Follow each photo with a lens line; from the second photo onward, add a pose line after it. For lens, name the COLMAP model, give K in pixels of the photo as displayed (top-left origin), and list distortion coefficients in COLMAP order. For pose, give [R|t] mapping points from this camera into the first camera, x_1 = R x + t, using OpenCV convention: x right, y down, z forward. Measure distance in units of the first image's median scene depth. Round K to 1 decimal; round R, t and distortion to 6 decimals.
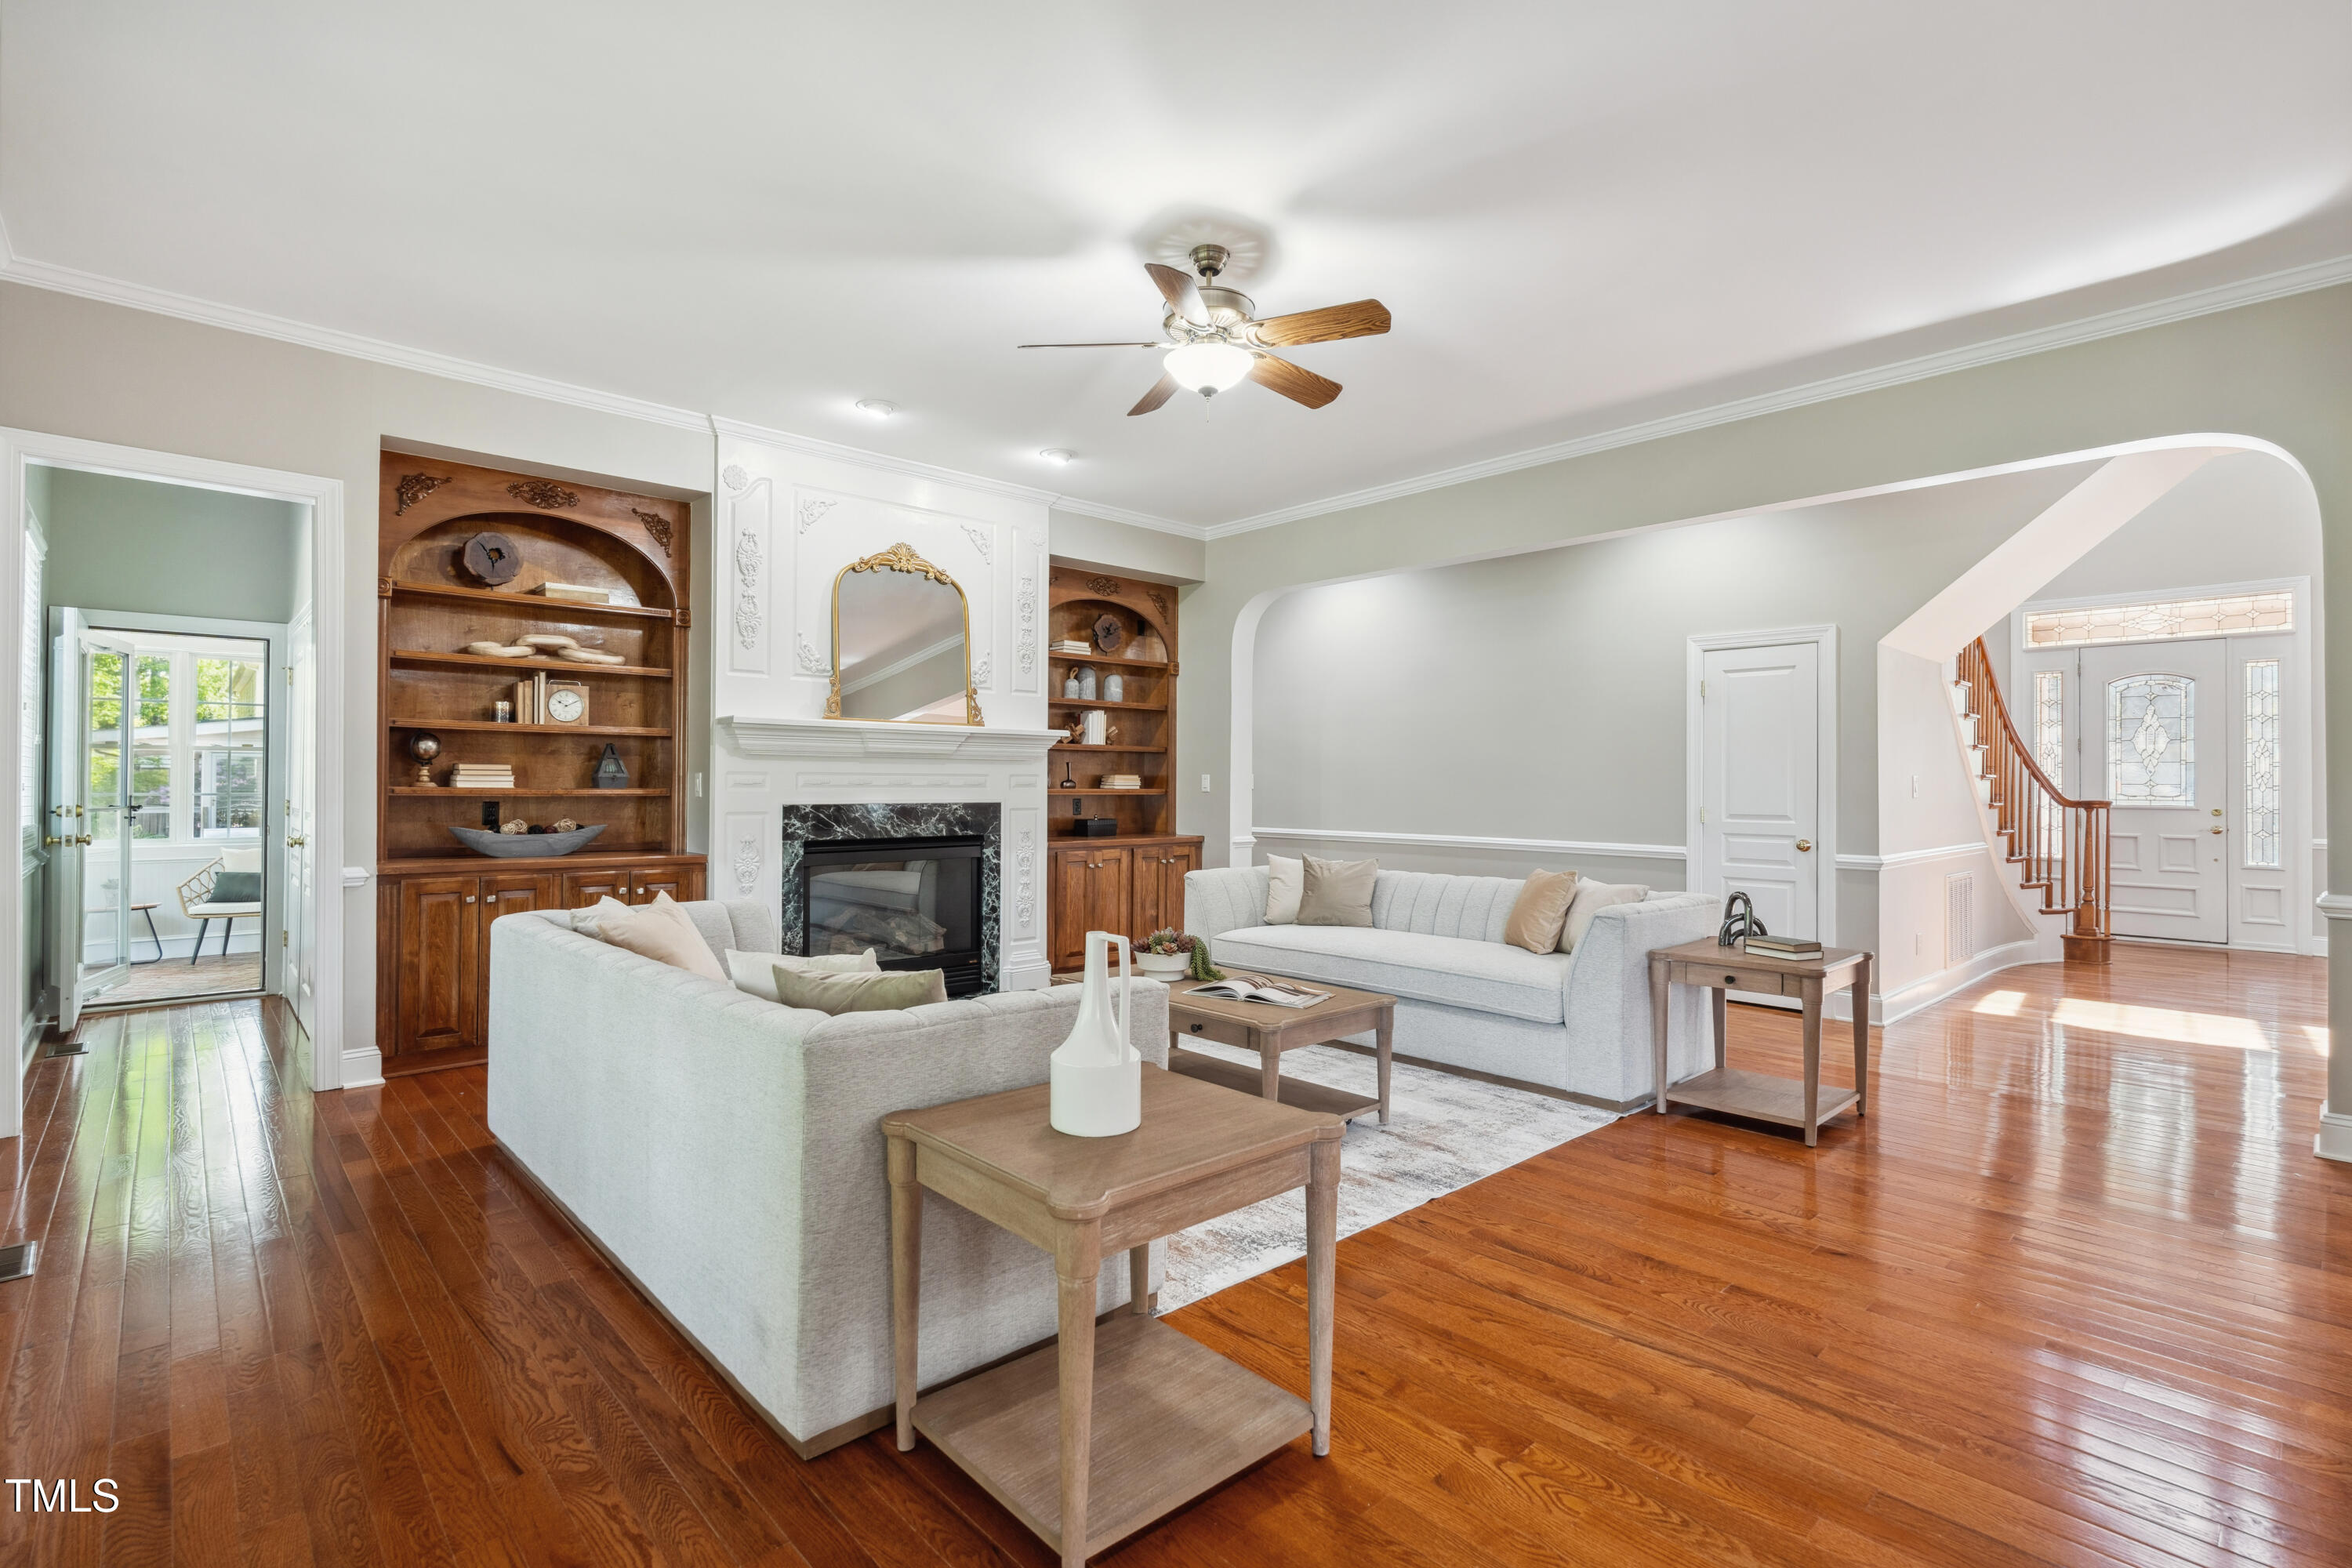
lens RADIAL K [[1102.1, 0, 1179.9], [0, 1102.1, 772.0], [0, 0, 1]] dist [-0.002070, 0.000447]
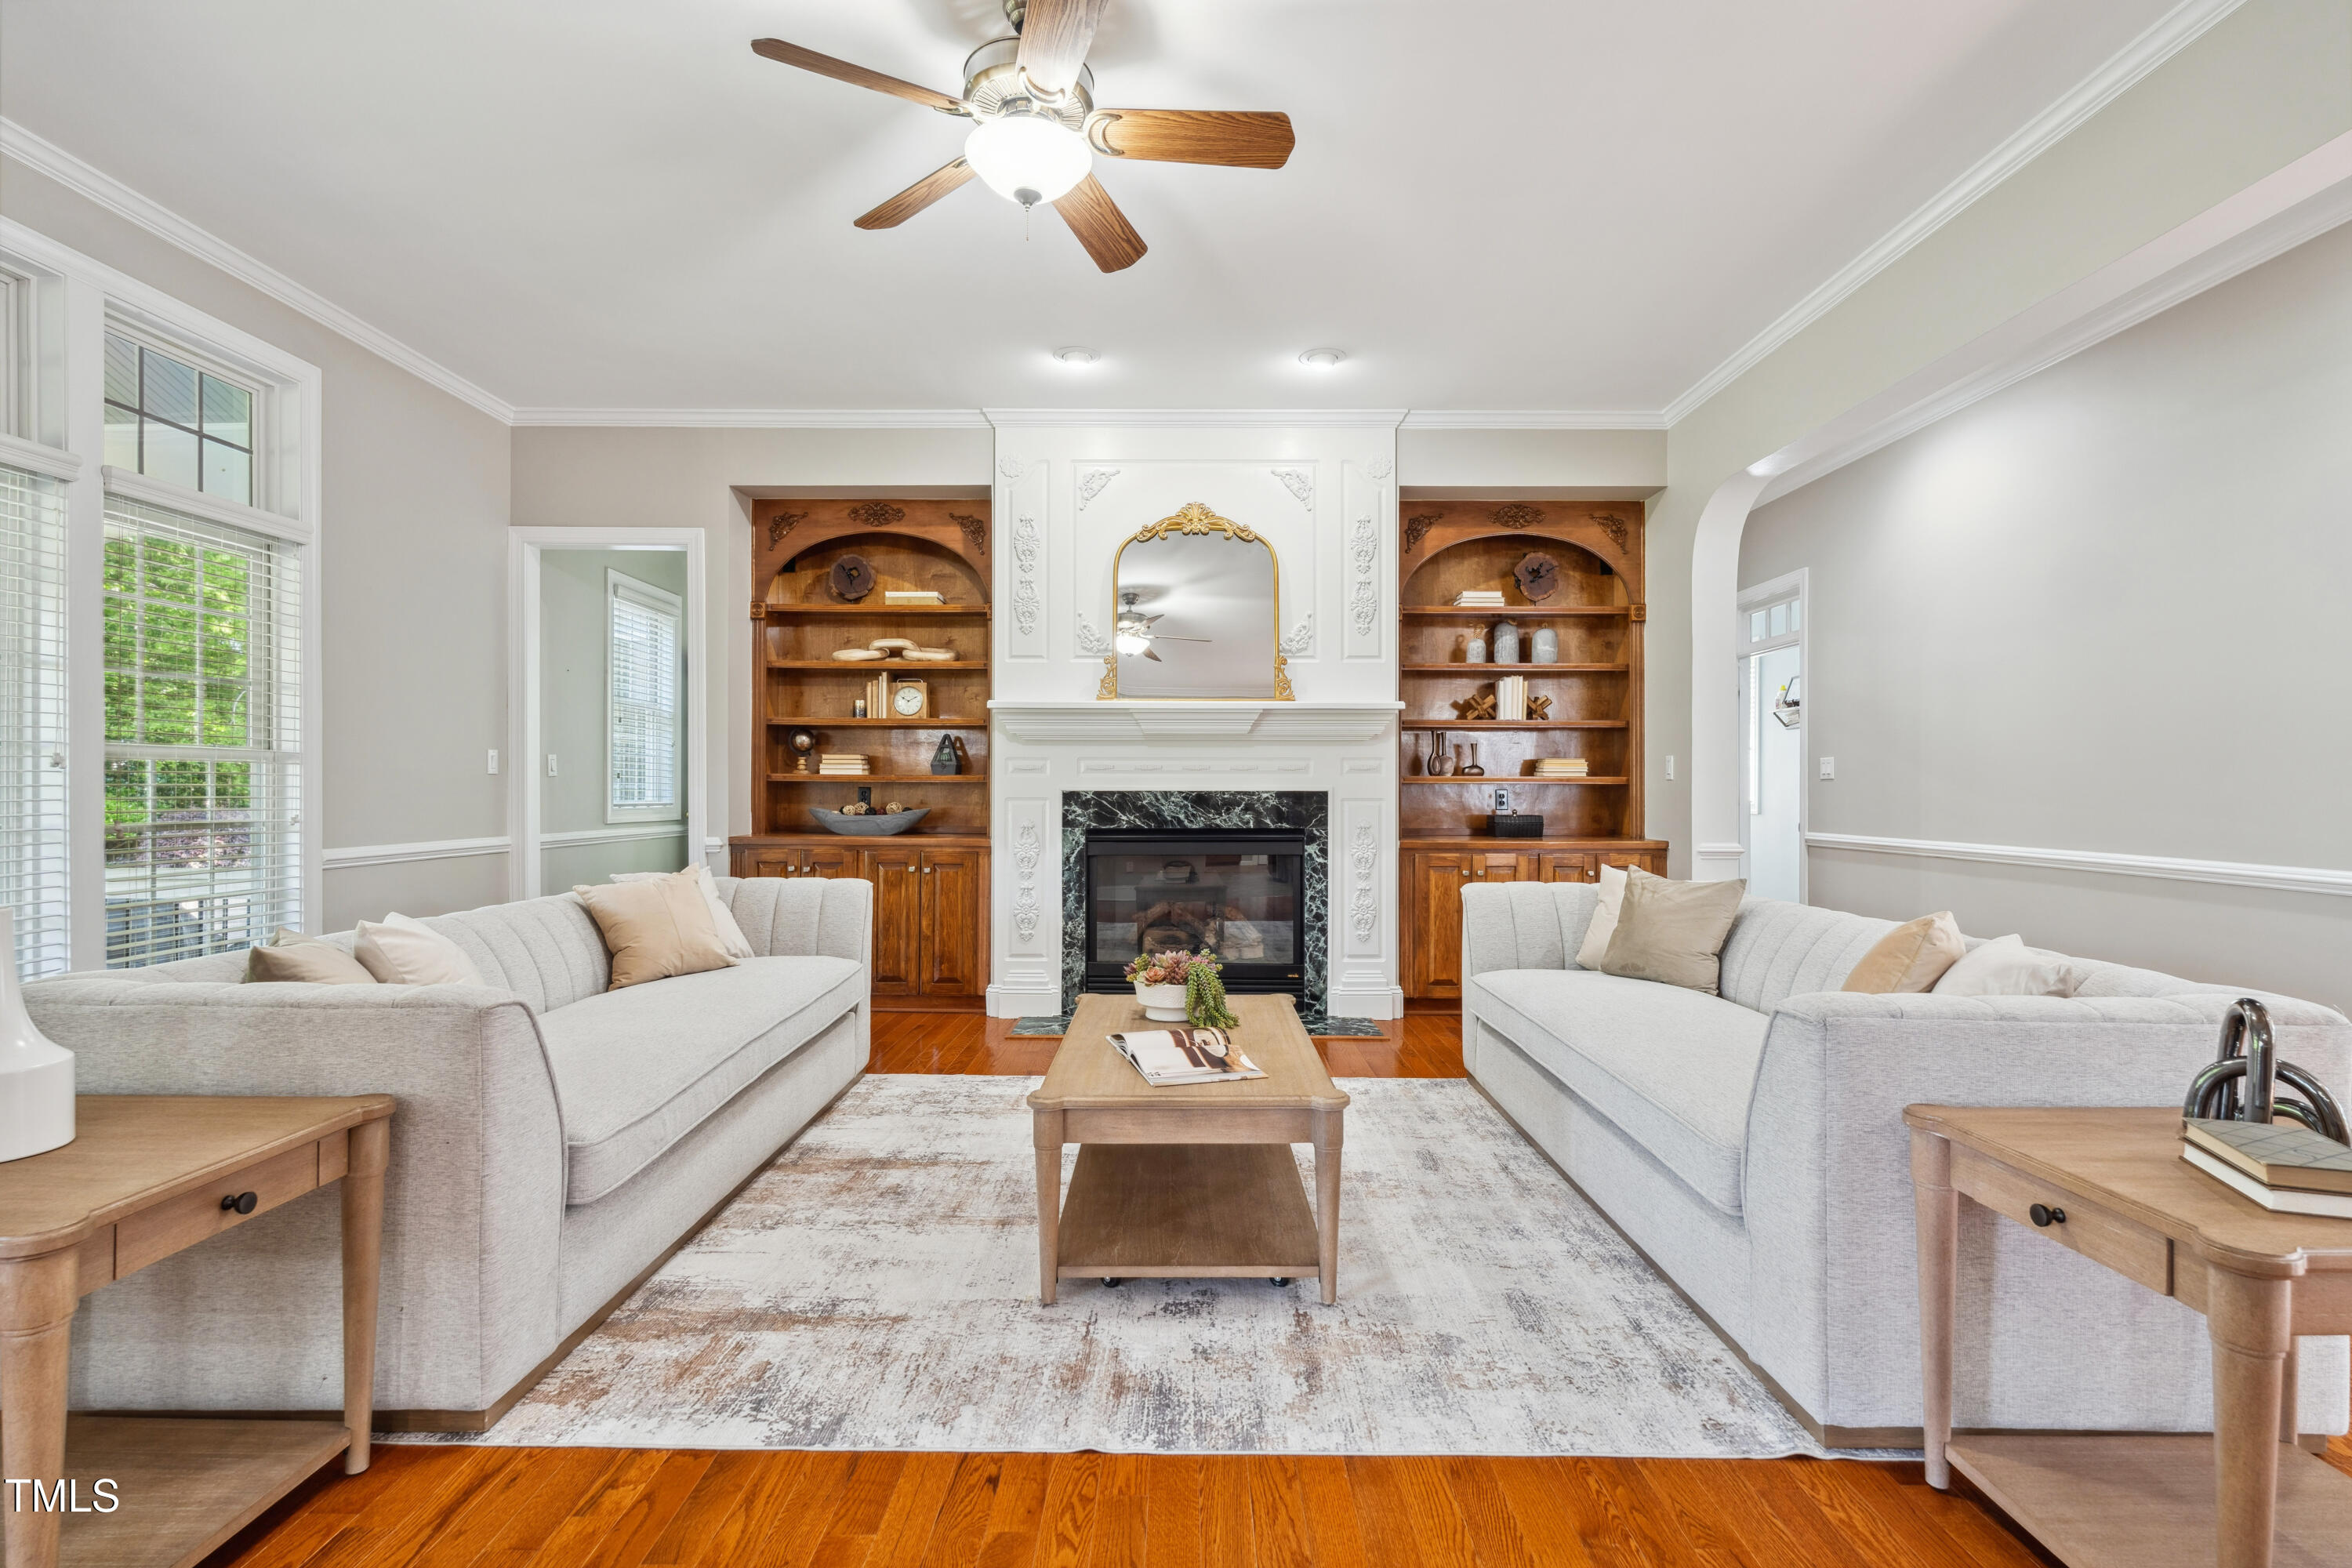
lens RADIAL K [[1102.1, 0, 1175.4], [0, 1102.1, 779.5], [0, 0, 1]] dist [-0.002070, 0.000447]
pose [[0.730413, -0.008037, -0.682958, 0.388251], [0.009350, 0.999955, -0.001767, 0.022882], [0.682941, -0.005095, 0.730455, 0.361593]]
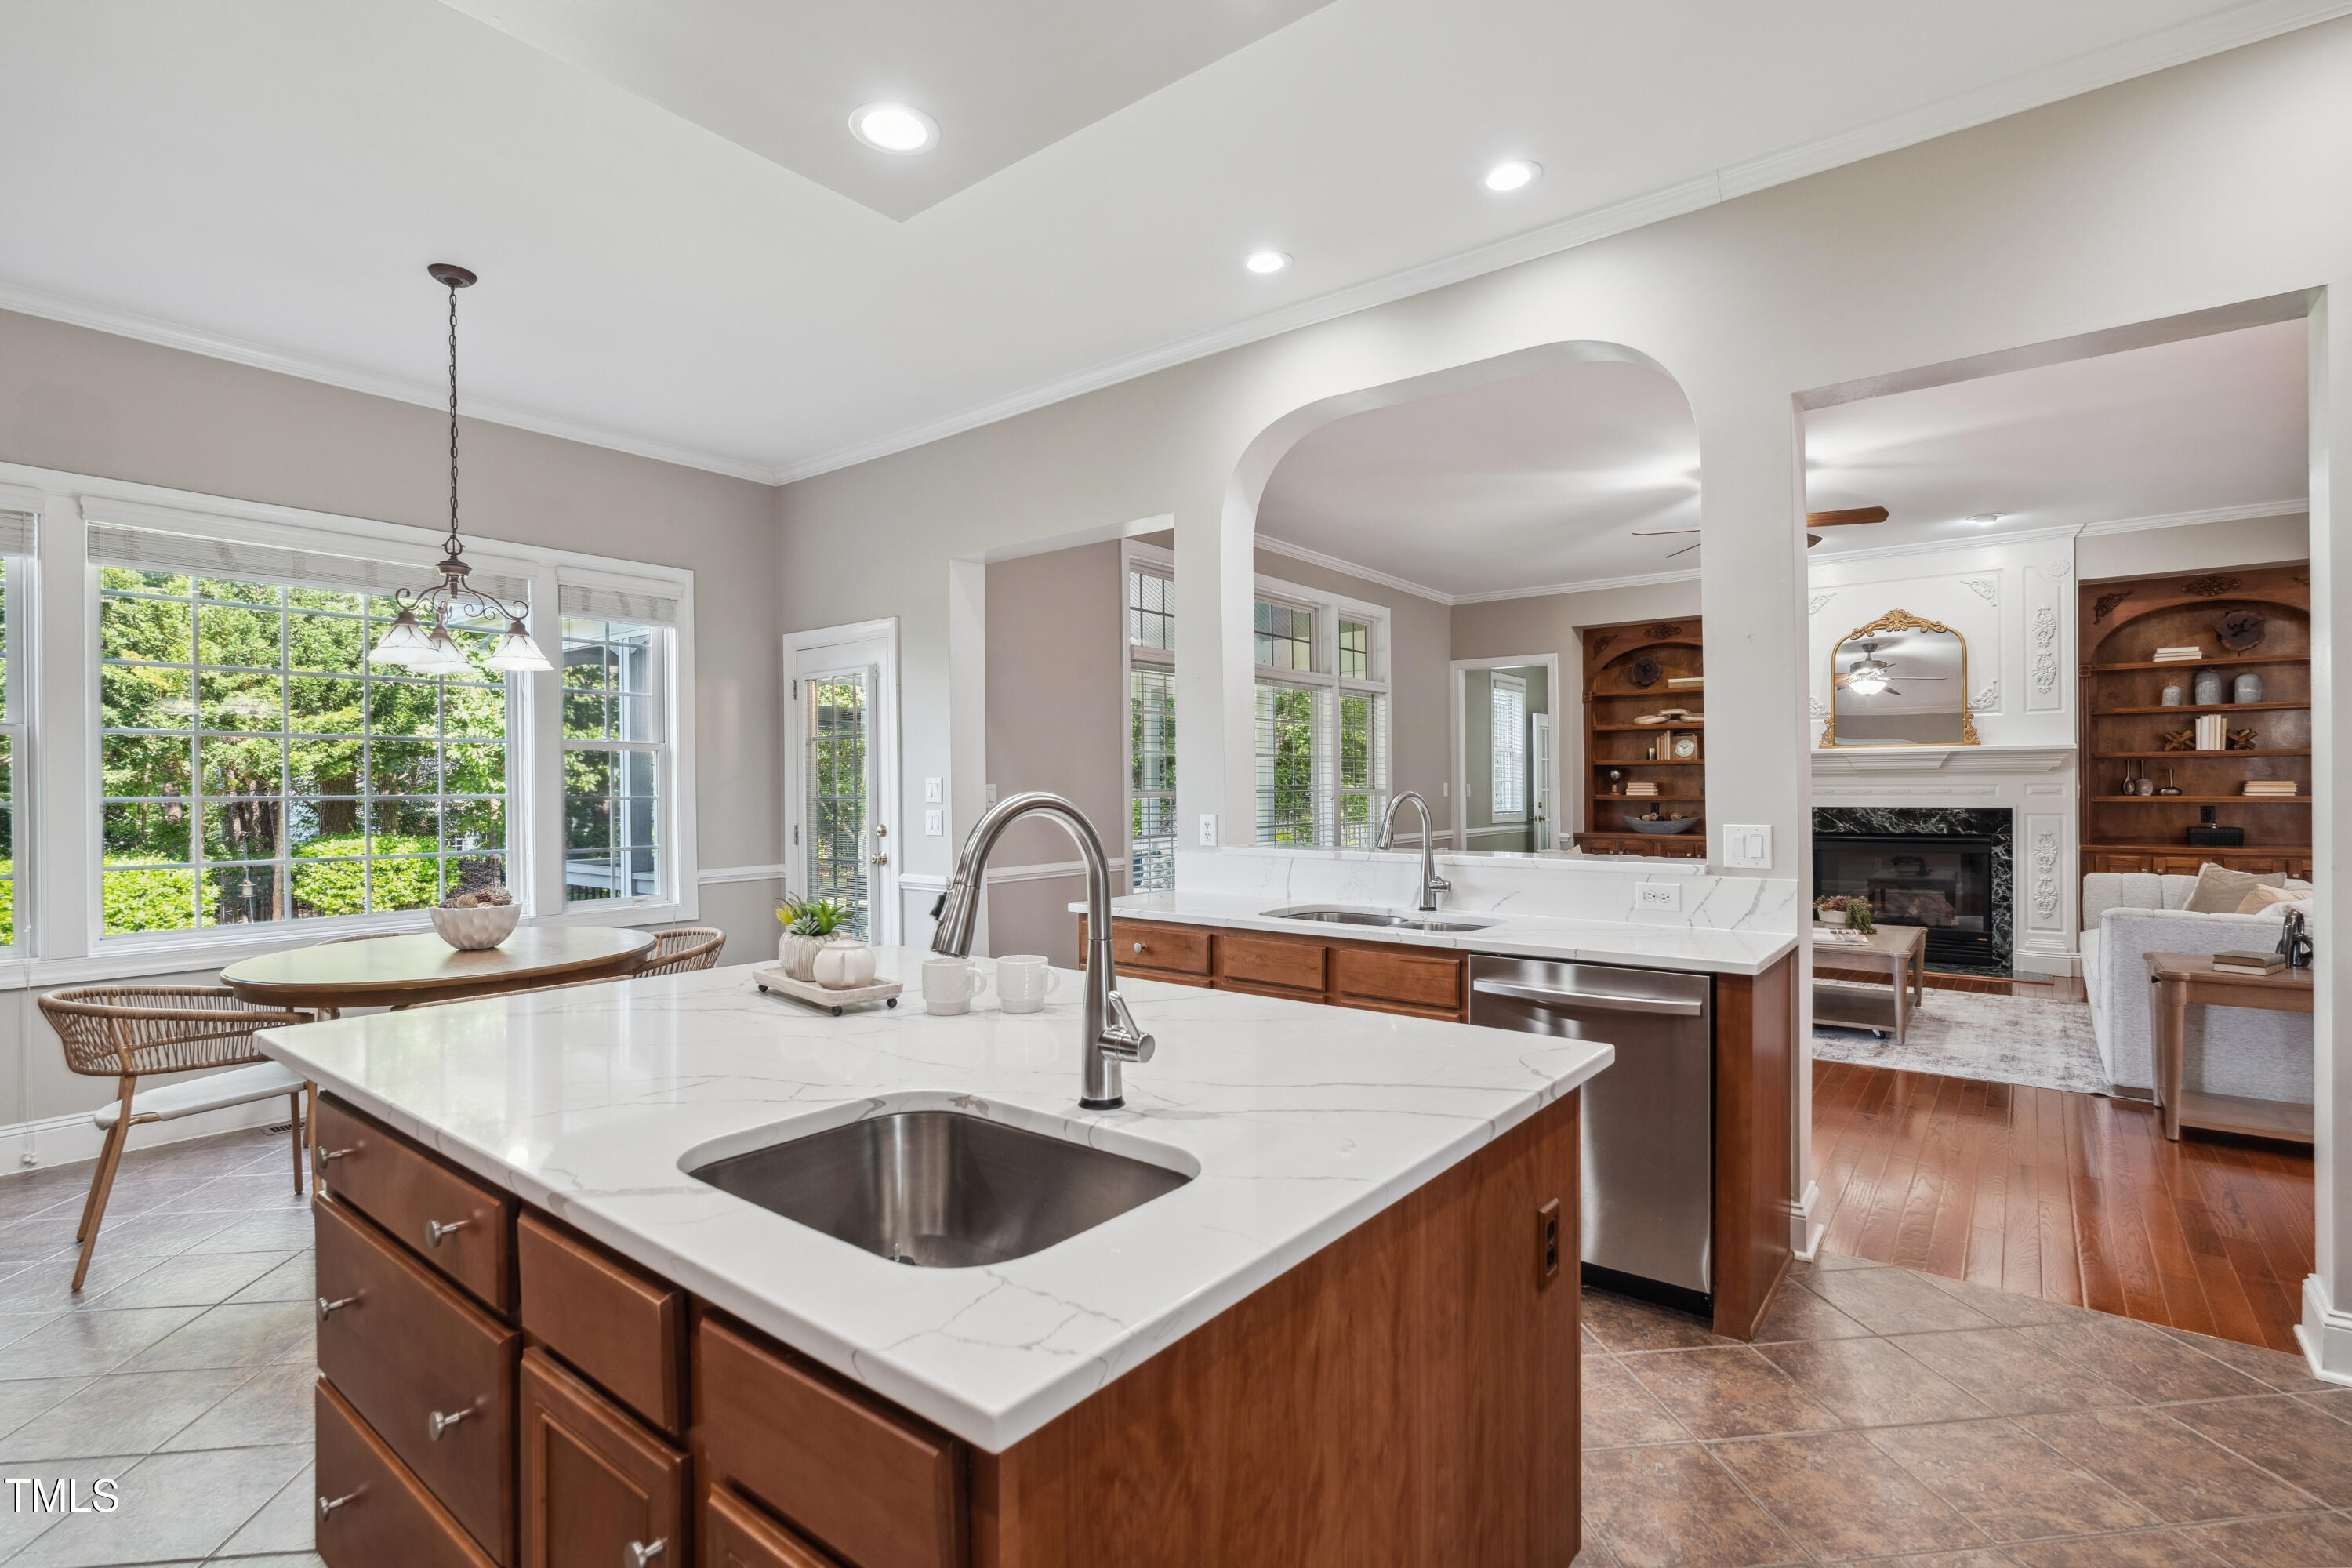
lens RADIAL K [[1102.1, 0, 1175.3], [0, 1102.1, 789.0], [0, 0, 1]] dist [-0.002070, 0.000447]
pose [[0.163305, -0.003723, -0.986569, 0.997025], [0.017783, 0.999842, -0.000830, -0.008368], [0.986415, -0.017408, 0.163346, -0.074383]]
